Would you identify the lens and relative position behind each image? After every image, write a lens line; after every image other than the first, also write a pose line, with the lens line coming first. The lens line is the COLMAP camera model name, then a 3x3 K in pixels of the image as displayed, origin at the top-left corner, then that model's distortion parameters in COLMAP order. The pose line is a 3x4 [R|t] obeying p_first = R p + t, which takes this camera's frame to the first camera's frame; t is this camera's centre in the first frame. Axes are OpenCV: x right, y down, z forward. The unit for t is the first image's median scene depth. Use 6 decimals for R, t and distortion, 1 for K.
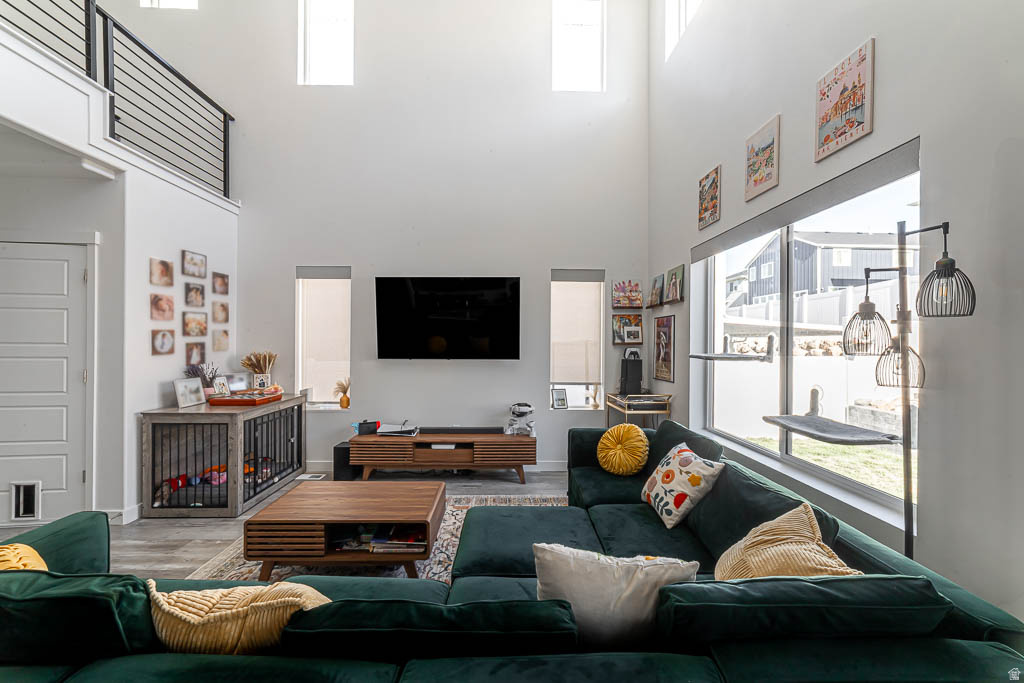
lens RADIAL K [[398.2, 0, 511.4], [0, 398.2, 346.9], [0, 0, 1]] dist [-0.007974, 0.003825]
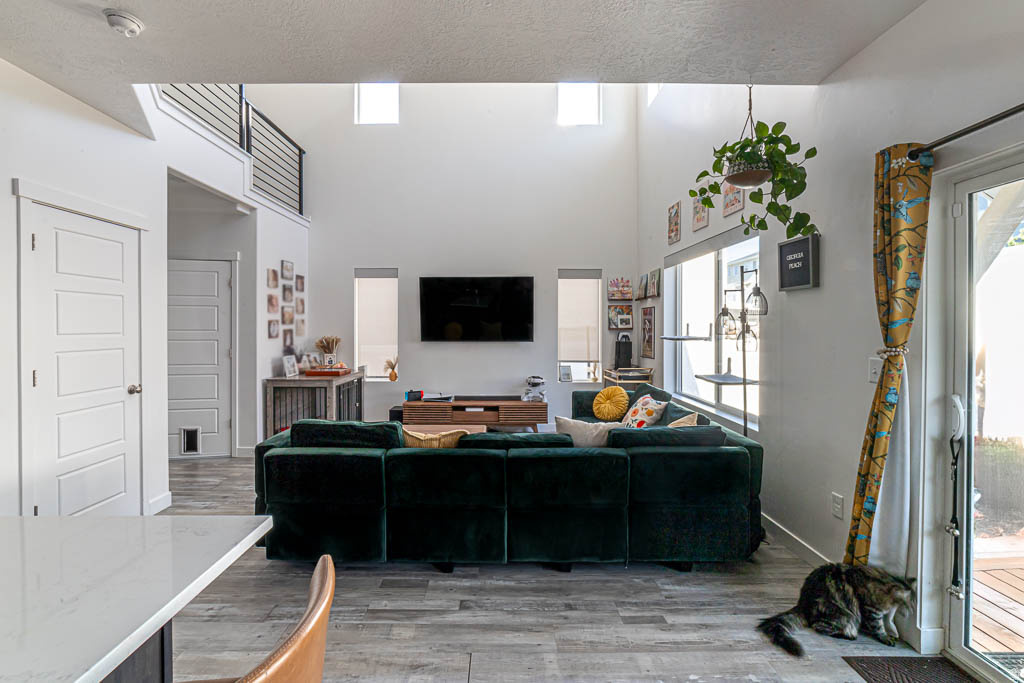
lens RADIAL K [[440.4, 0, 493.0], [0, 440.4, 332.4], [0, 0, 1]] dist [-0.003721, 0.002614]
pose [[0.999164, -0.003996, -0.040686, -0.057783], [0.003985, 0.999992, -0.000330, 0.002947], [0.040687, 0.000167, 0.999172, -0.456163]]
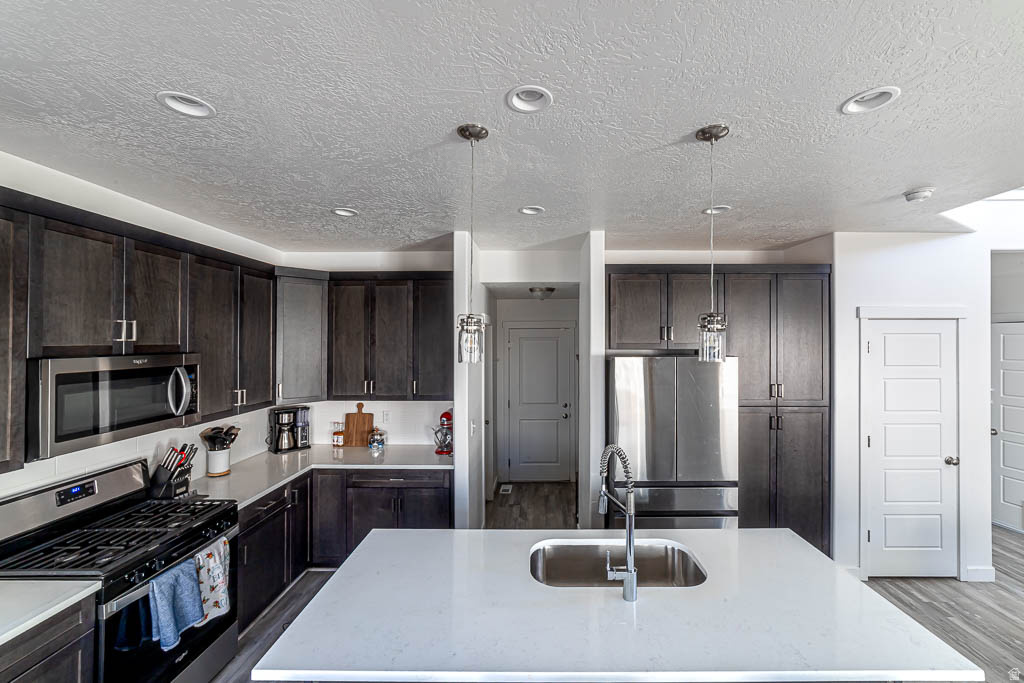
lens RADIAL K [[398.2, 0, 541.2], [0, 398.2, 339.1], [0, 0, 1]] dist [-0.007974, 0.003825]
pose [[-0.023395, -0.011732, -0.999657, 0.114041], [-0.012428, 0.999857, -0.011444, -0.140522], [0.999649, 0.012156, -0.023538, -0.519380]]
